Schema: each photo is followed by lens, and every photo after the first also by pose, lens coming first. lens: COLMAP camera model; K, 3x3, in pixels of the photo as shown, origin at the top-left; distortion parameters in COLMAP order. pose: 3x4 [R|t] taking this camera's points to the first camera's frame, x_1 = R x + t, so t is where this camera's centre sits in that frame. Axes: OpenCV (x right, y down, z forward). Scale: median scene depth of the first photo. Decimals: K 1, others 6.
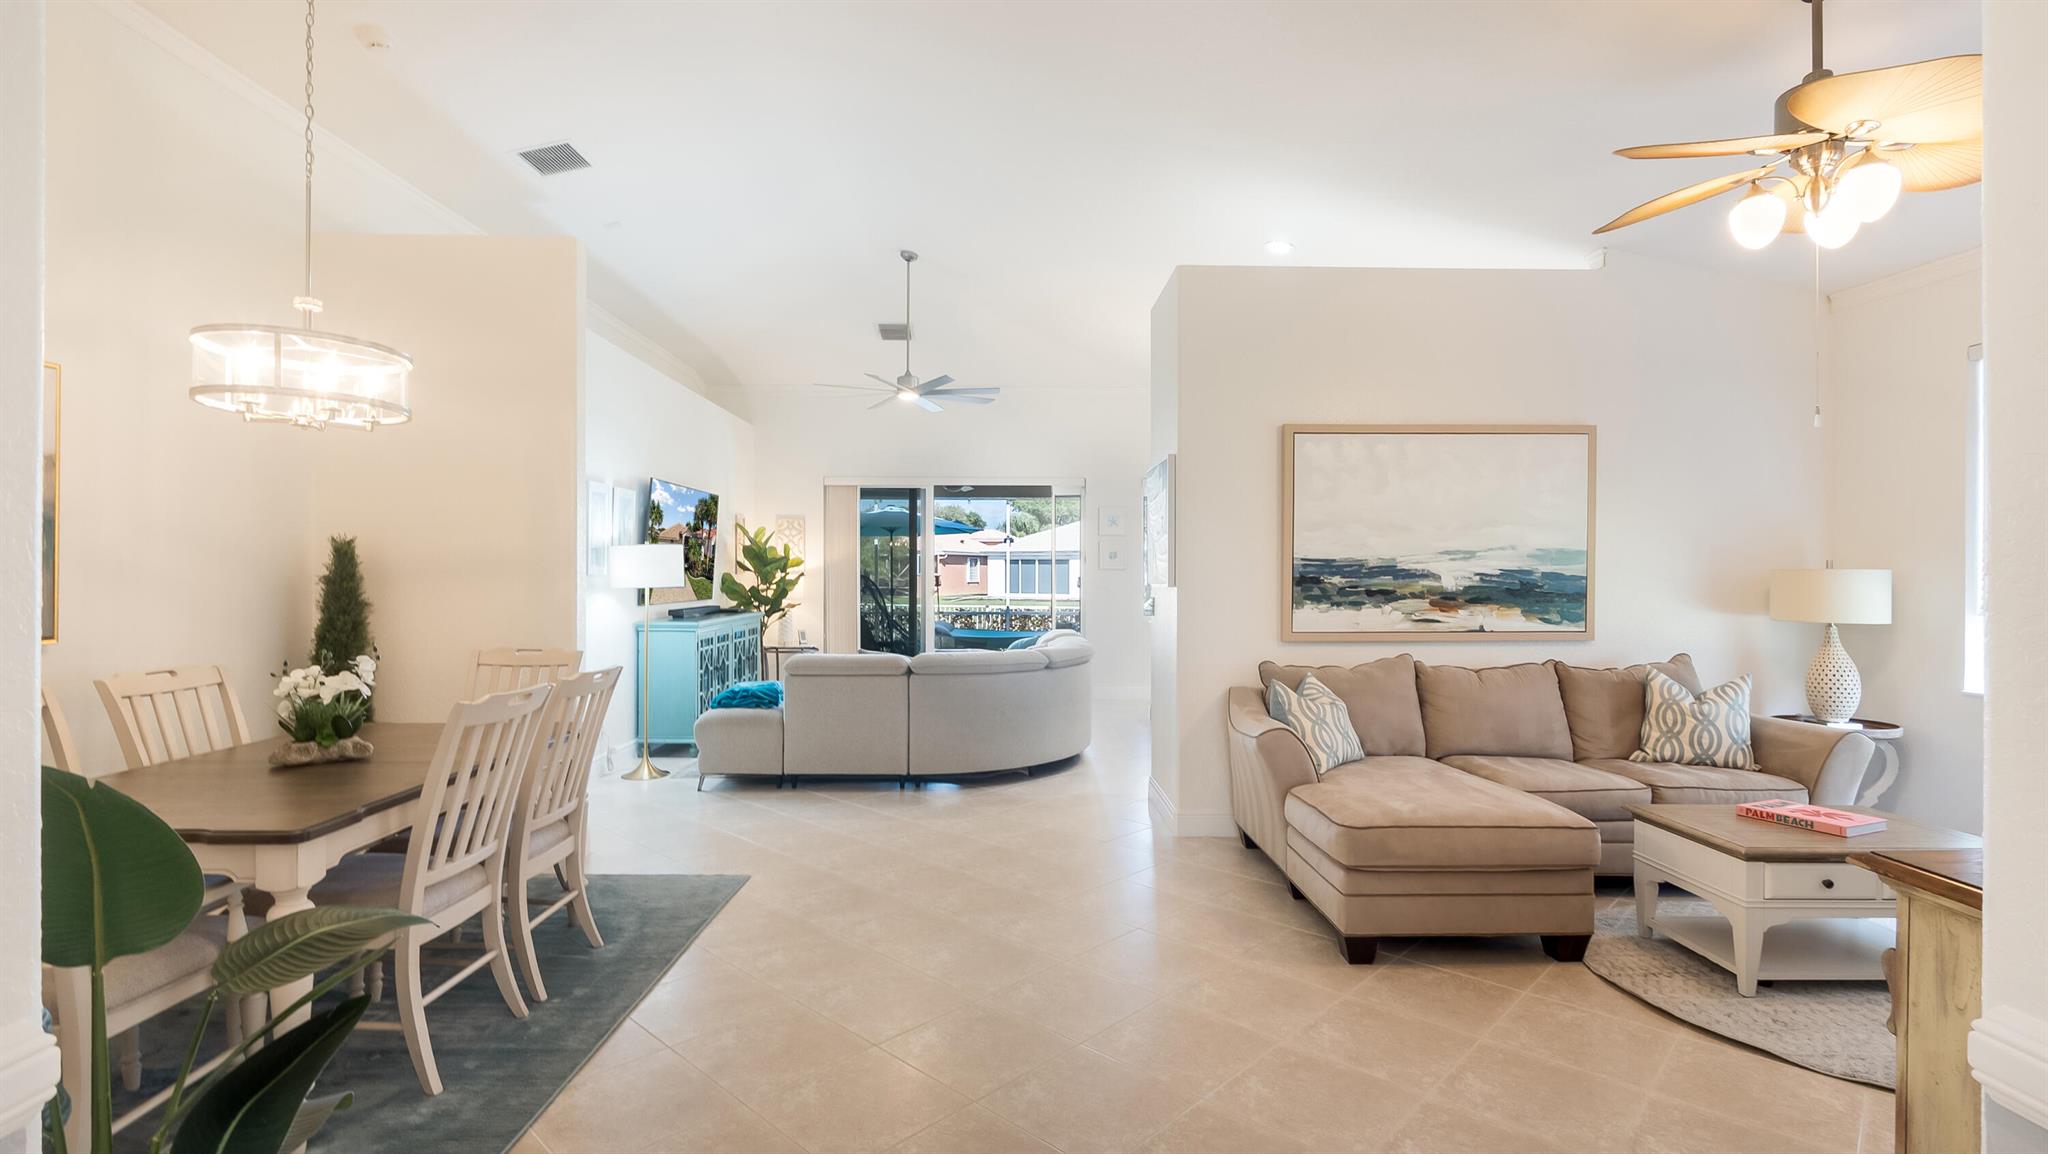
lens RADIAL K [[933.9, 0, 1028.7], [0, 933.9, 575.4], [0, 0, 1]] dist [-0.002856, -0.000269]
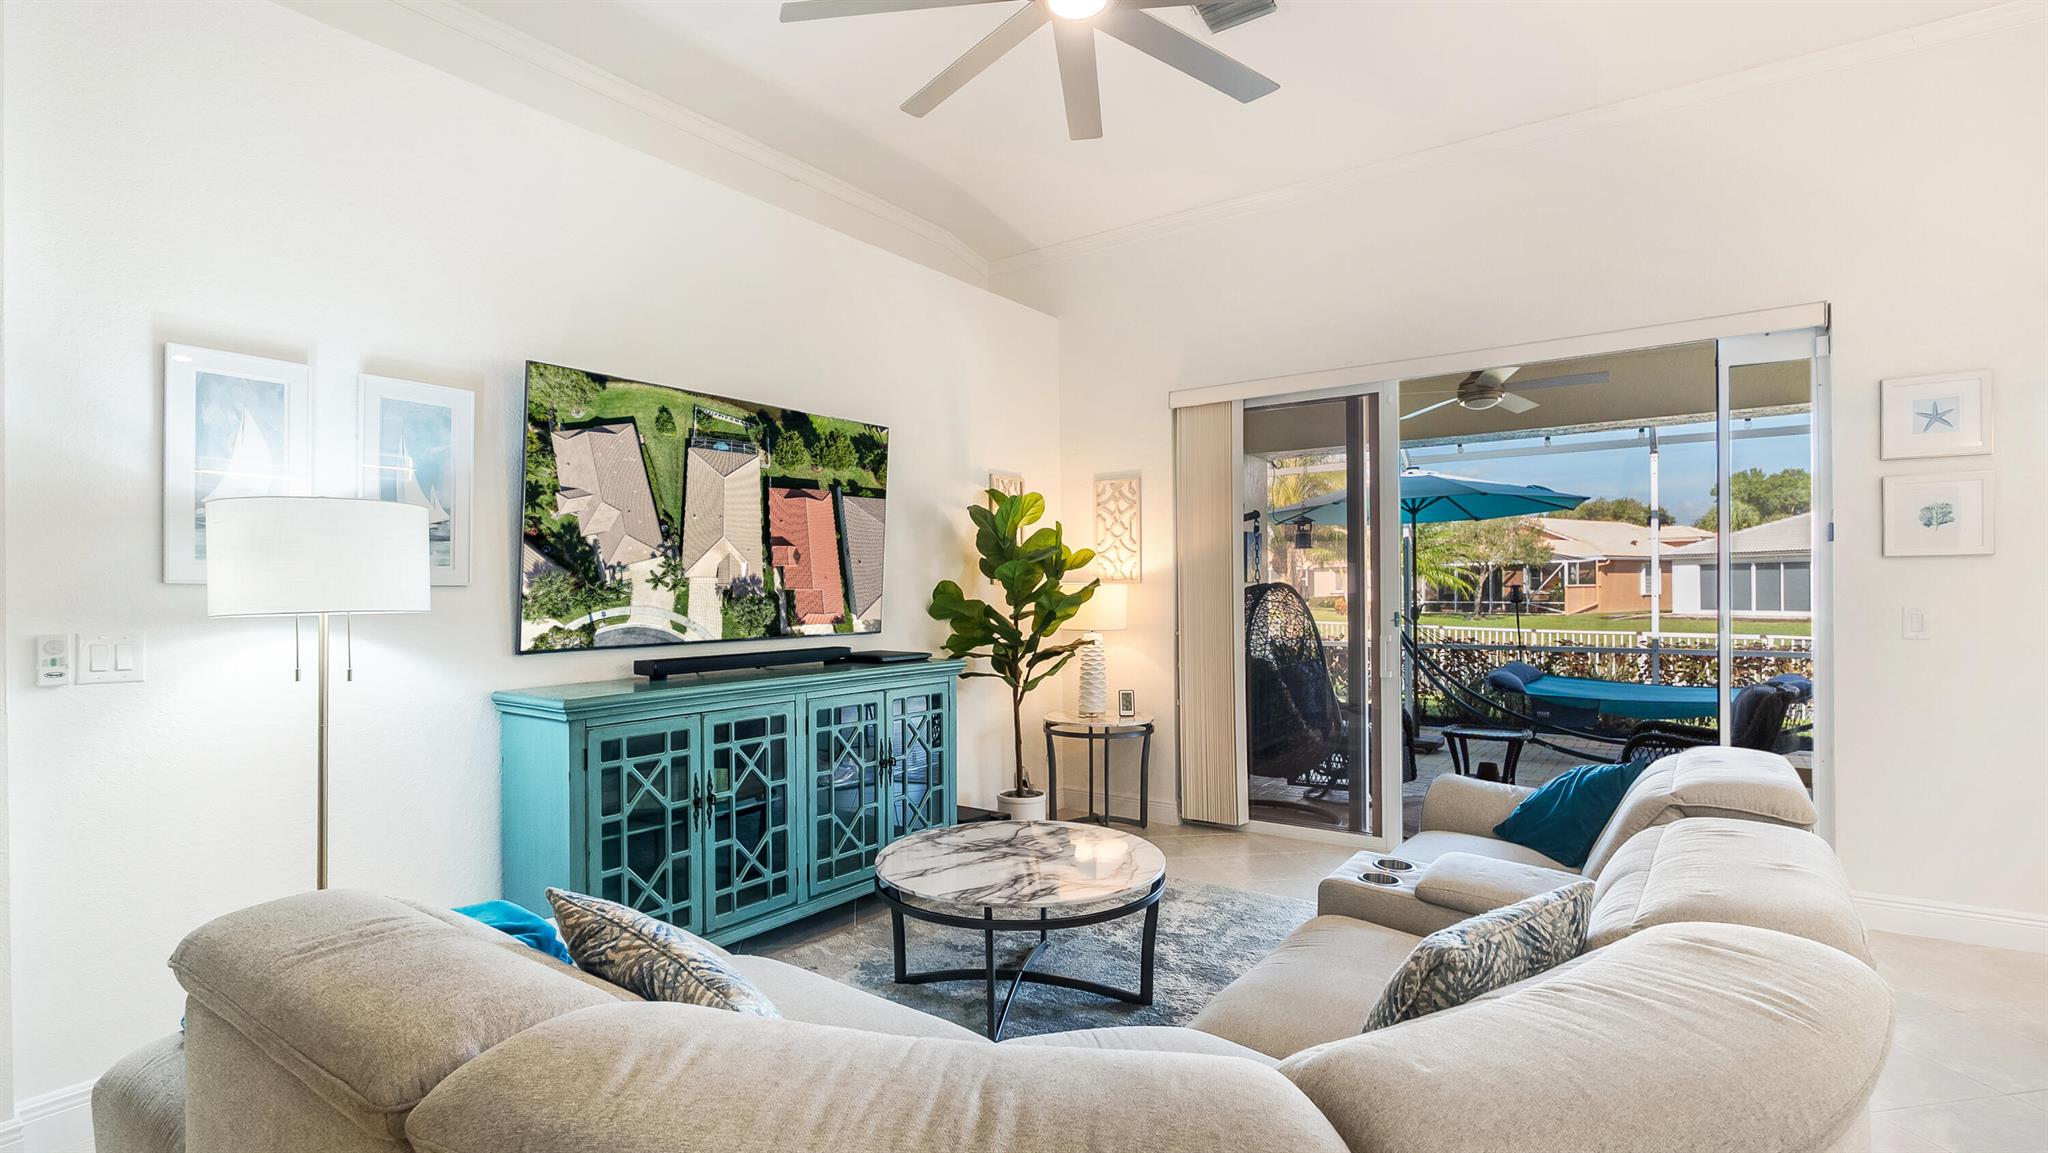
lens RADIAL K [[963.5, 0, 1029.4], [0, 963.5, 585.1], [0, 0, 1]] dist [-0.003814, -0.000462]
pose [[0.800763, -0.013024, -0.598839, 0.073617], [0.009169, 0.999913, -0.009486, 0.010015], [0.598911, 0.002105, 0.800813, 1.119090]]
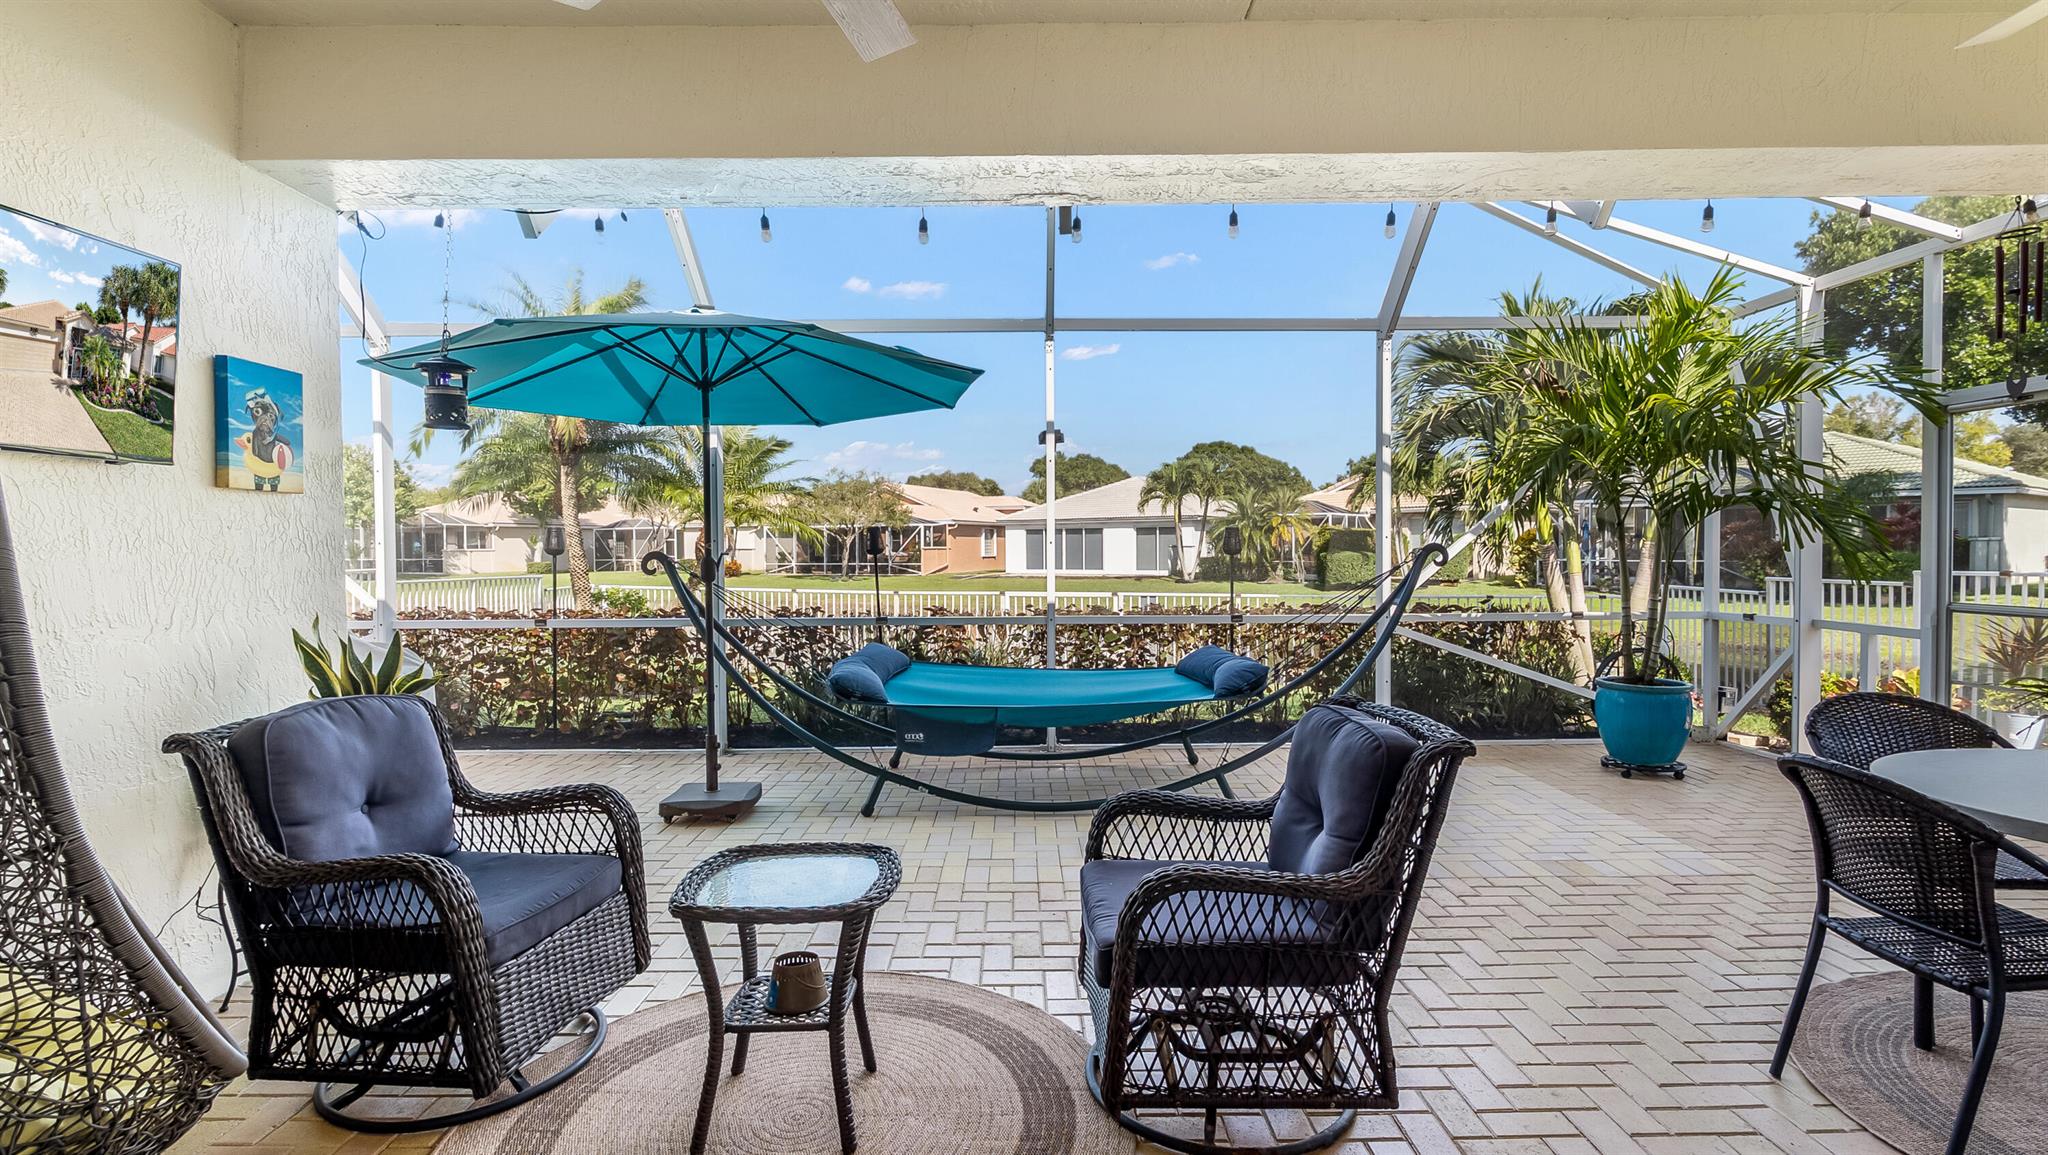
lens RADIAL K [[963.5, 0, 1029.4], [0, 963.5, 586.1], [0, 0, 1]] dist [-0.003814, -0.000462]
pose [[0.999754, -0.008049, -0.020666, -0.078017], [0.008771, 0.999346, 0.035094, 0.037727], [0.020370, -0.035267, 0.999170, 2.028614]]
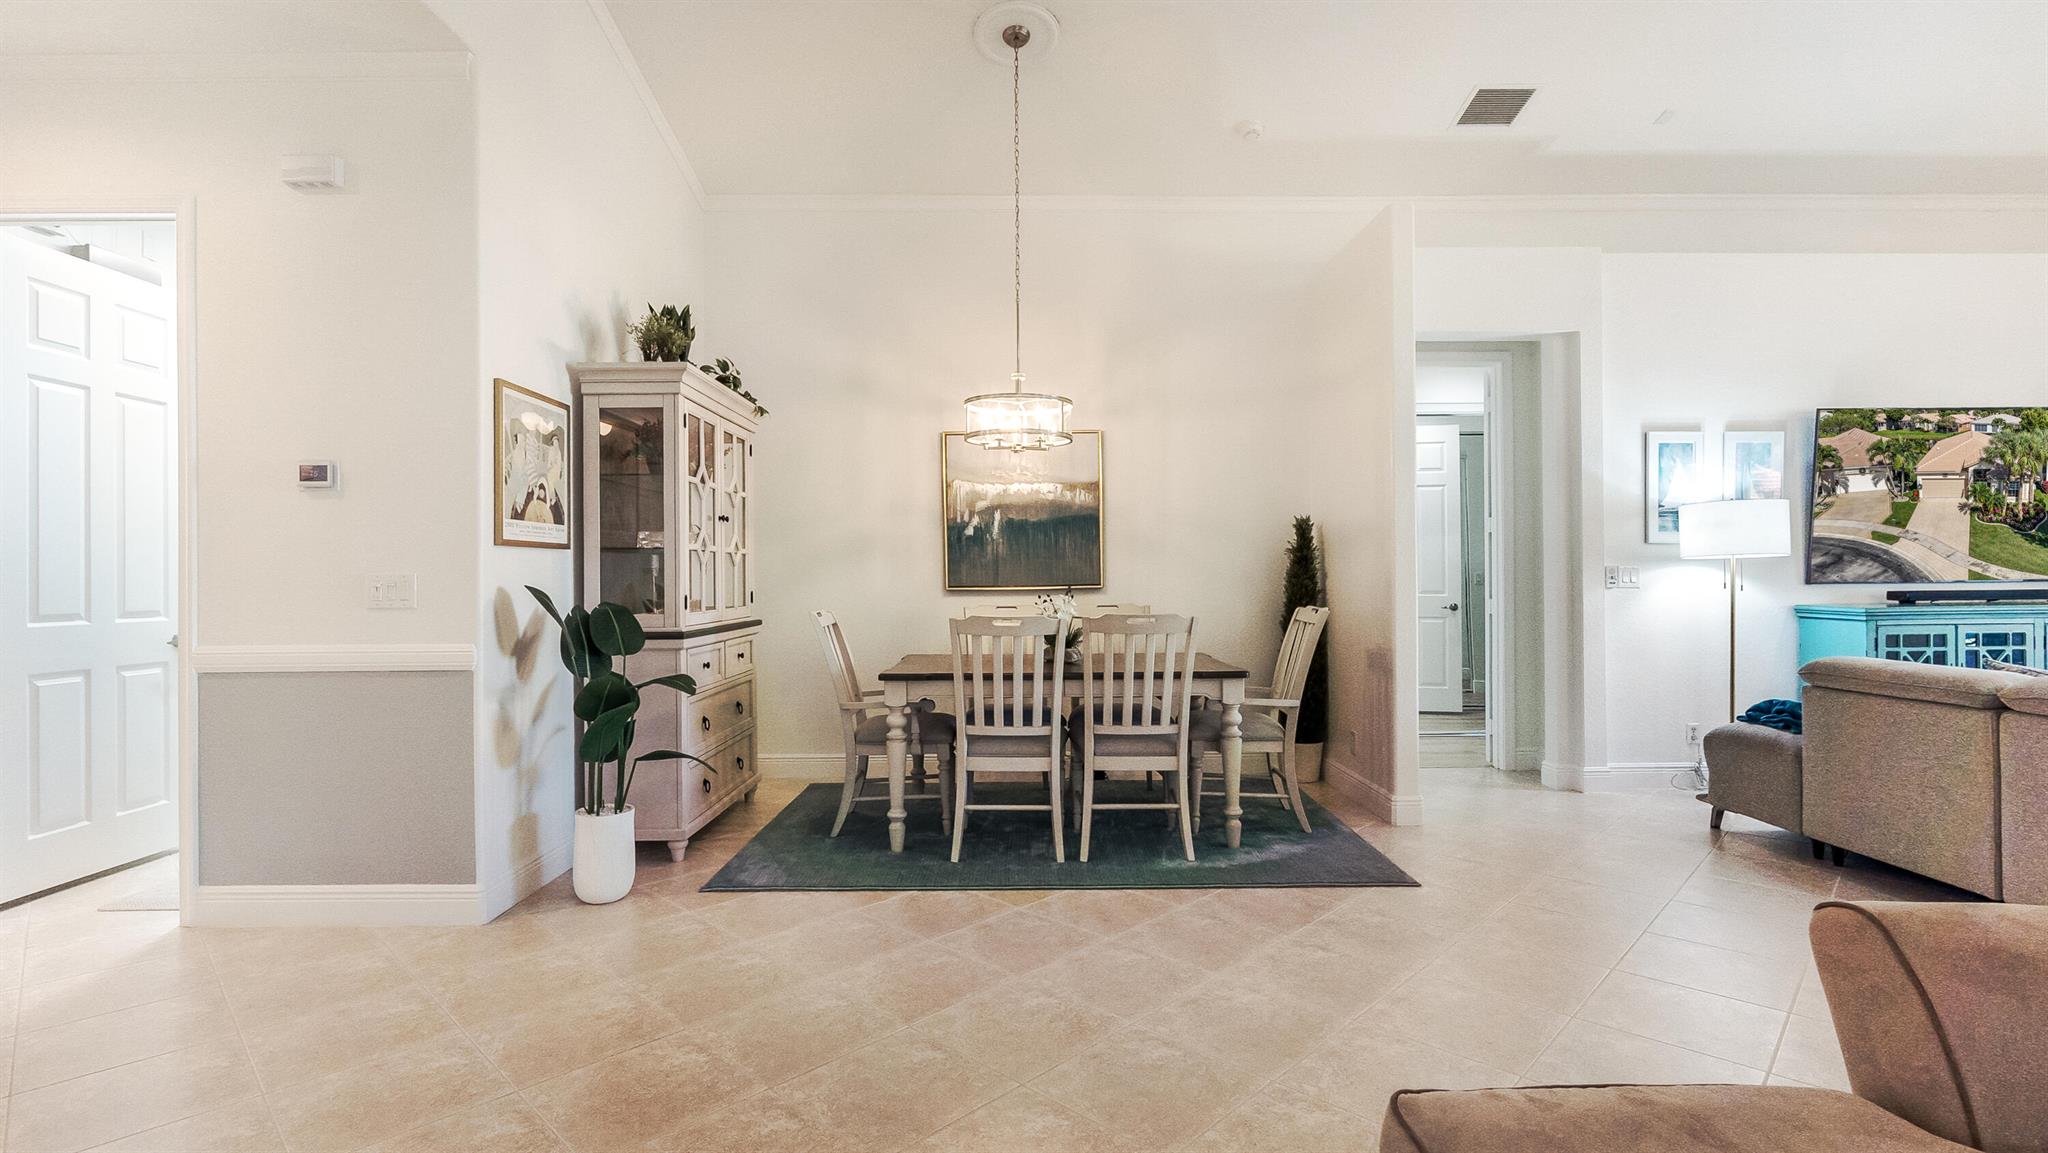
lens RADIAL K [[949.3, 0, 1024.6], [0, 949.3, 572.5], [0, 0, 1]] dist [-0.005081, -0.000123]
pose [[-0.012480, -0.006311, -0.999902, 0.487151], [0.006915, 0.999956, -0.006398, 0.035029], [0.999898, -0.006994, -0.012436, 0.561772]]
